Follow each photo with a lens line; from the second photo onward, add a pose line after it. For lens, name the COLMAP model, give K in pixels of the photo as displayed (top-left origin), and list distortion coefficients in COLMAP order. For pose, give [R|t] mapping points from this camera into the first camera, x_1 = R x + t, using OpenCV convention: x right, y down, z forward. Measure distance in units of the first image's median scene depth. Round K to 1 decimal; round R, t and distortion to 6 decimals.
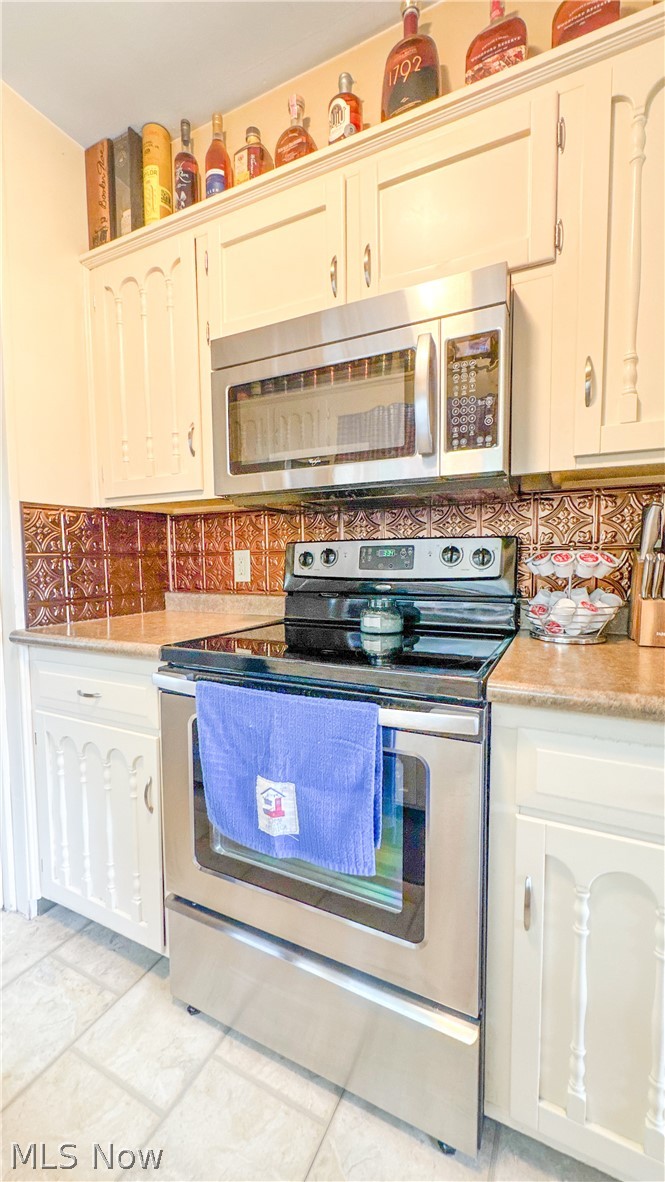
lens RADIAL K [[476.0, 0, 333.2], [0, 476.0, 592.7], [0, 0, 1]] dist [0.000271, -0.000702]
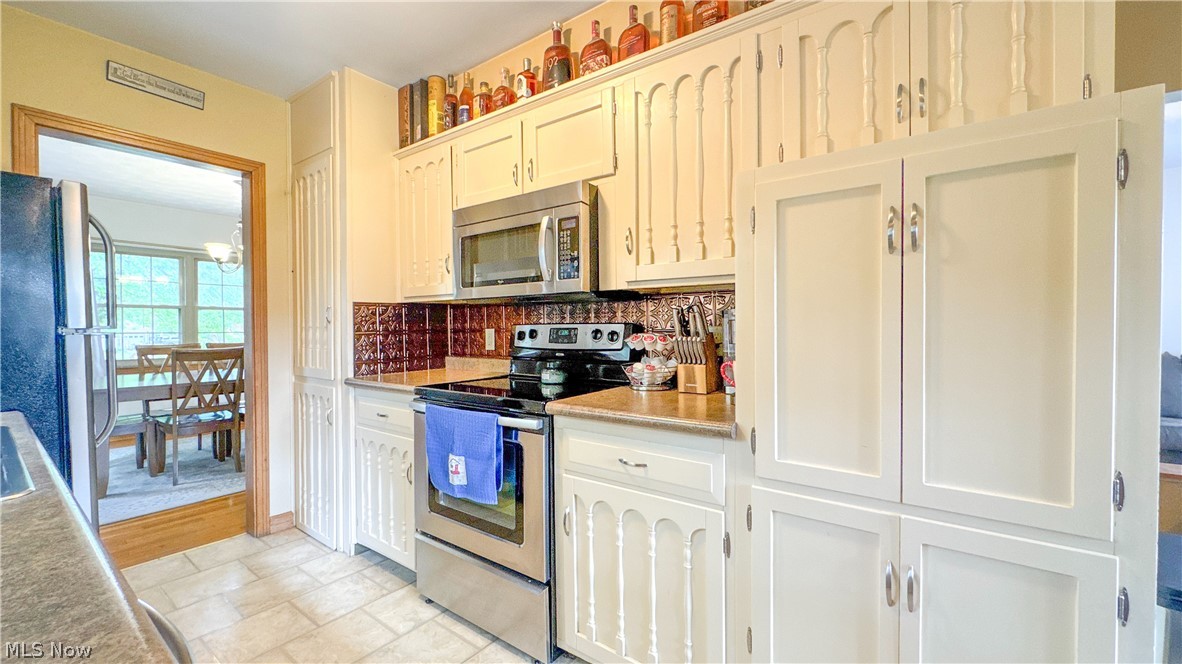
lens RADIAL K [[476.0, 0, 590.1], [0, 476.0, 332.9], [0, 0, 1]] dist [0.000271, -0.000702]
pose [[0.984427, 0.002661, -0.175776, 0.513916], [-0.011958, 0.998583, -0.051849, -0.003174], [0.175389, 0.053143, 0.983064, -0.561608]]
